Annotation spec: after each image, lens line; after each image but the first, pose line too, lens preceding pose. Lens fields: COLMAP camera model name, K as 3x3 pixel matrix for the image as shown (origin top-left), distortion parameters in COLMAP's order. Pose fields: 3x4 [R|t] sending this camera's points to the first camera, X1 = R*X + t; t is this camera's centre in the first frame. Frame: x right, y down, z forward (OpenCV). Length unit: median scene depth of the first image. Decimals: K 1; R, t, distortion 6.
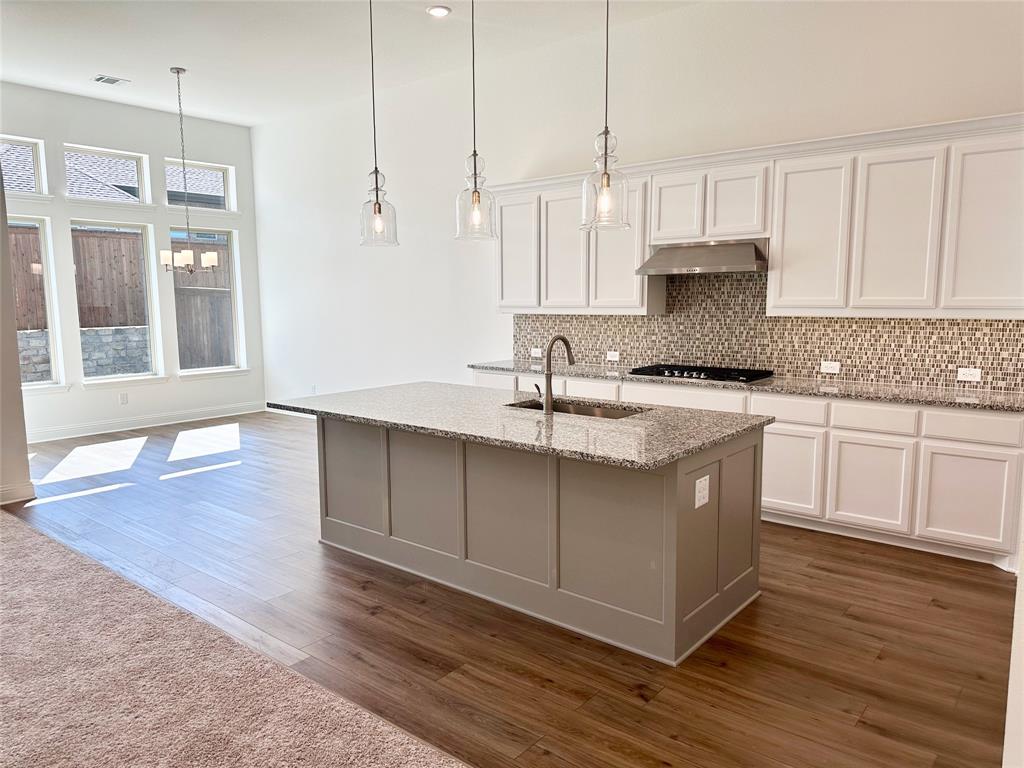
lens RADIAL K [[723.3, 0, 511.4], [0, 723.3, 388.0], [0, 0, 1]] dist [0.006910, 0.001825]
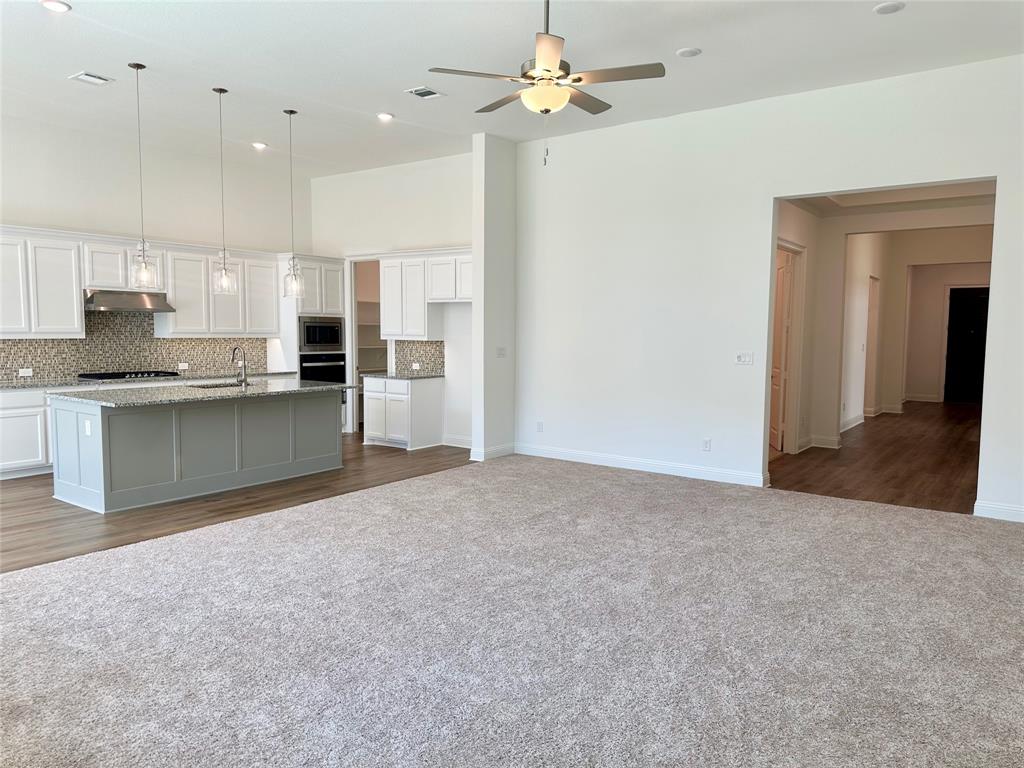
lens RADIAL K [[723.3, 0, 511.6], [0, 723.3, 385.3], [0, 0, 1]] dist [0.006910, 0.001825]
pose [[-0.067918, -0.075198, 0.994853, -1.271942], [0.110517, 0.990452, 0.082411, -0.035941], [-0.991551, 0.115545, -0.058959, 0.272426]]
